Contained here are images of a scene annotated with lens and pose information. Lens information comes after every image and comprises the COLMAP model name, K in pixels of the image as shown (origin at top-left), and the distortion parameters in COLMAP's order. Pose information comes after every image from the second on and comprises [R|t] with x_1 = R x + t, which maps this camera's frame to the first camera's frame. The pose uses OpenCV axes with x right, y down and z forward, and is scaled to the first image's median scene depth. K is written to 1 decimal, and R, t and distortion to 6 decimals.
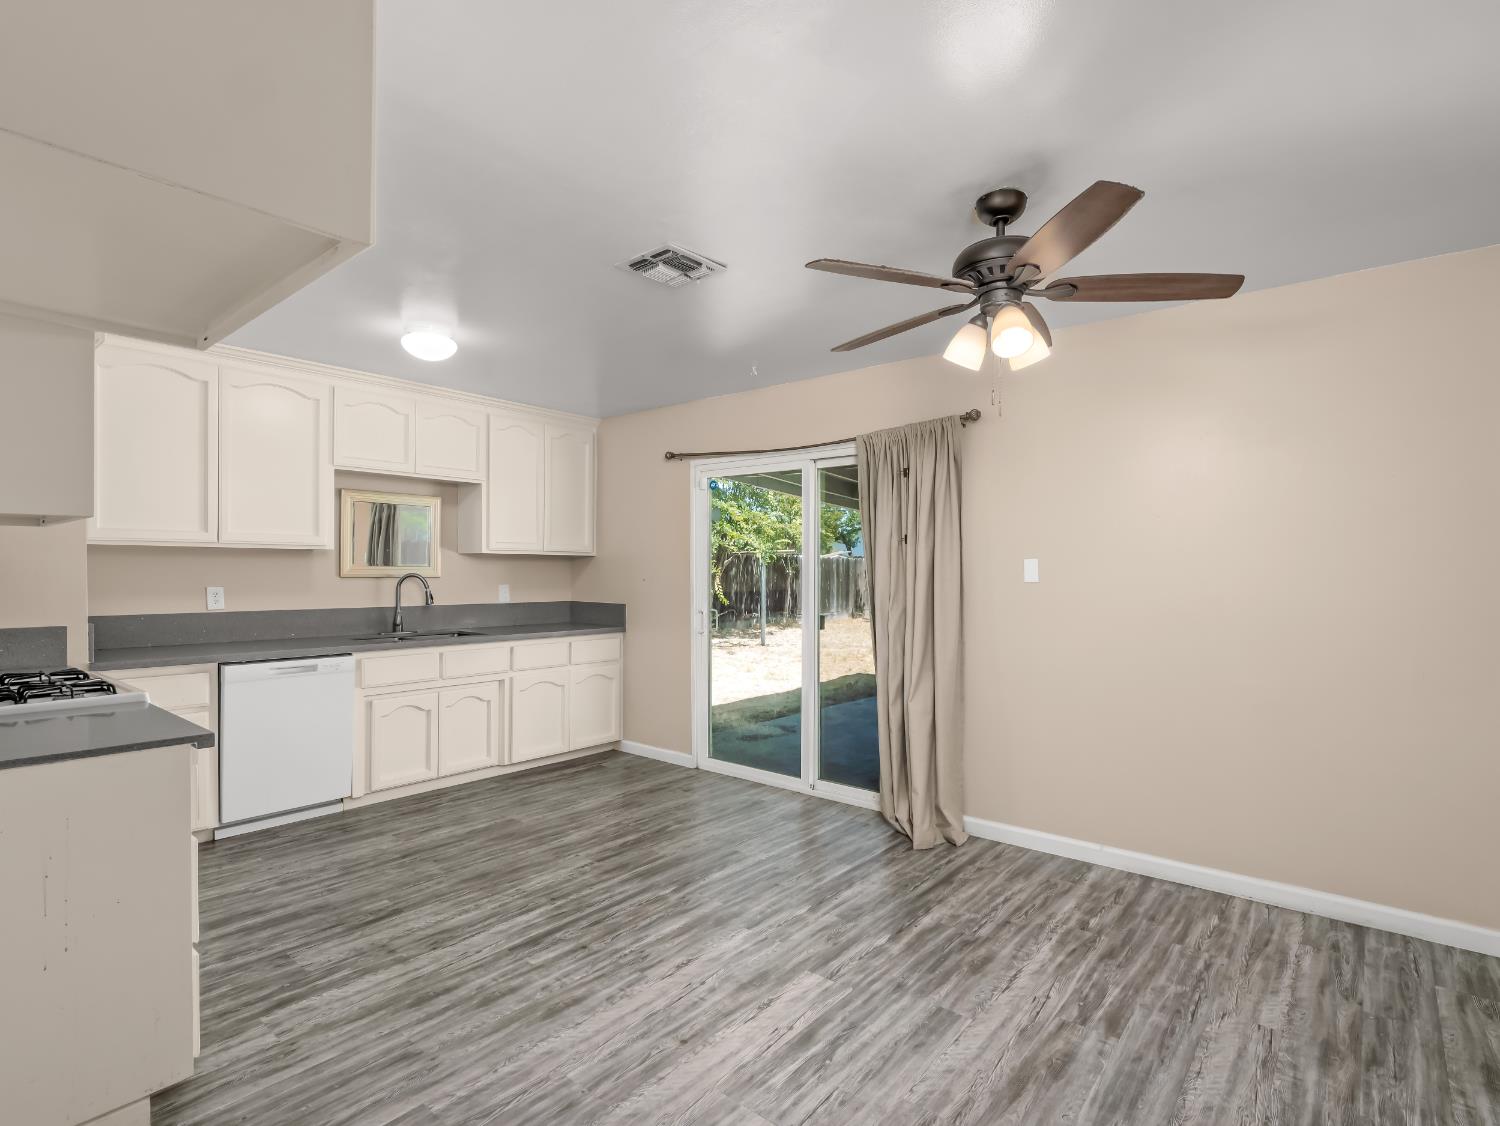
lens RADIAL K [[767.0, 0, 729.2], [0, 767.0, 567.8], [0, 0, 1]] dist [-0.005244, -0.001880]
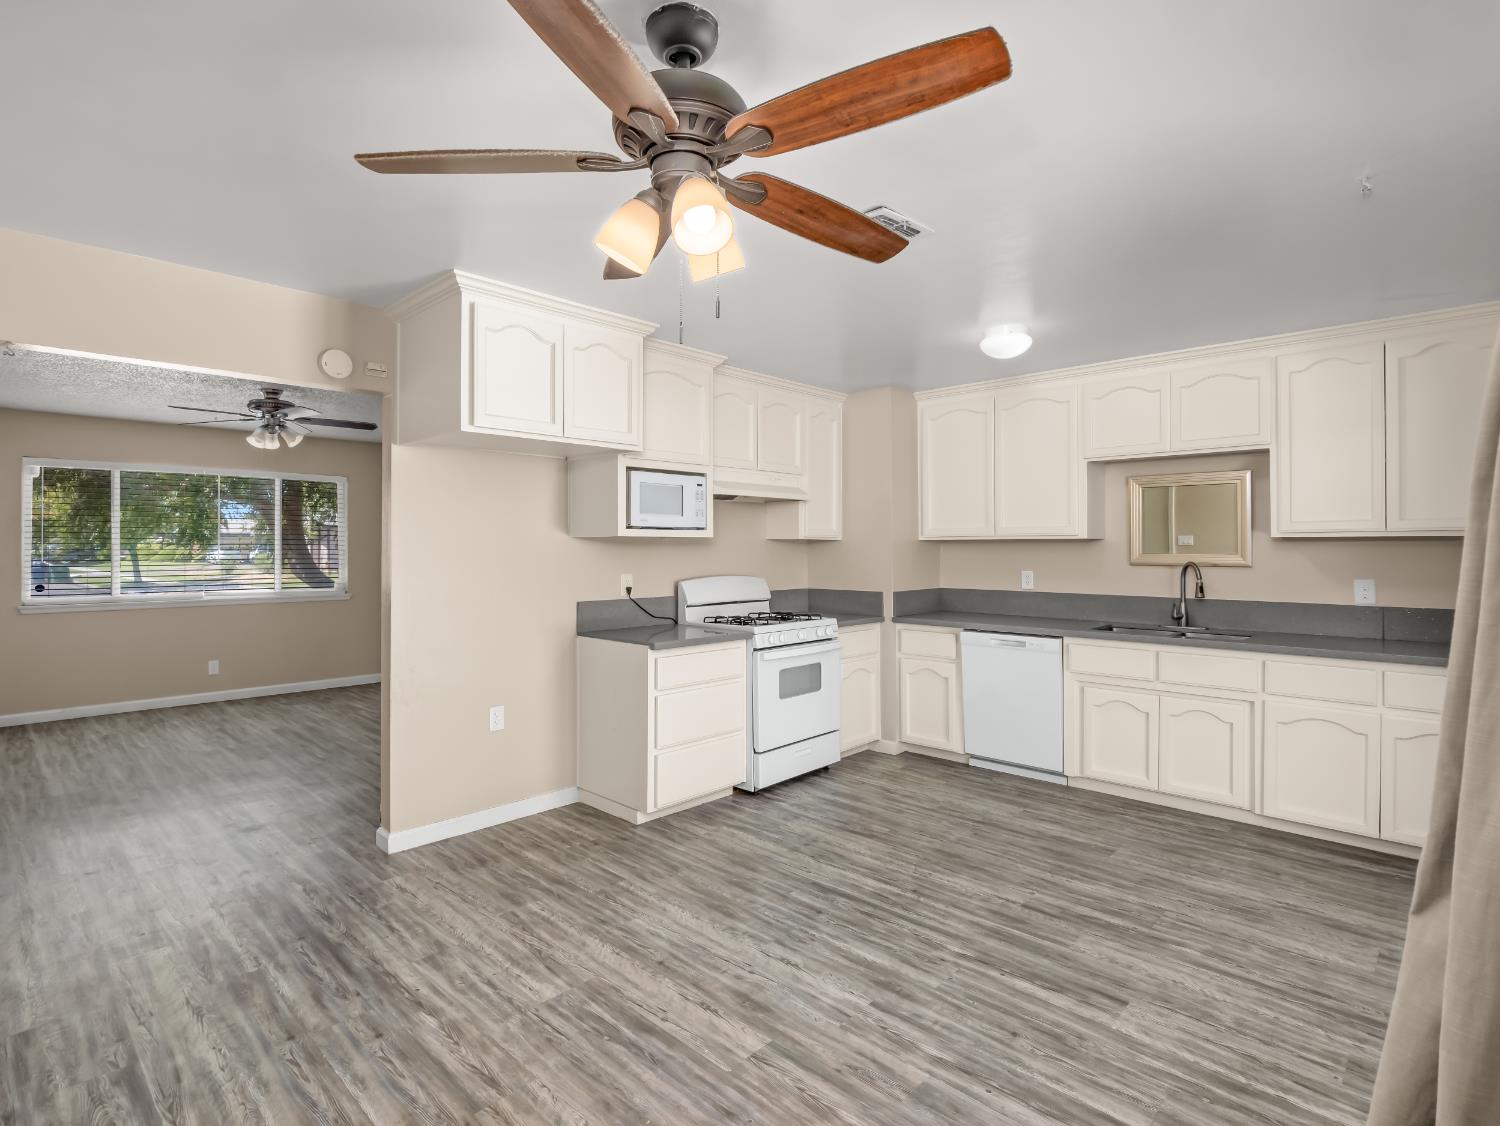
lens RADIAL K [[767.0, 0, 759.1], [0, 767.0, 536.6], [0, 0, 1]] dist [-0.005244, -0.001880]
pose [[-0.051455, -0.017013, -0.998530, 0.800665], [0.003225, 0.999847, -0.017201, -0.014191], [0.998670, -0.004106, -0.051392, 0.862859]]
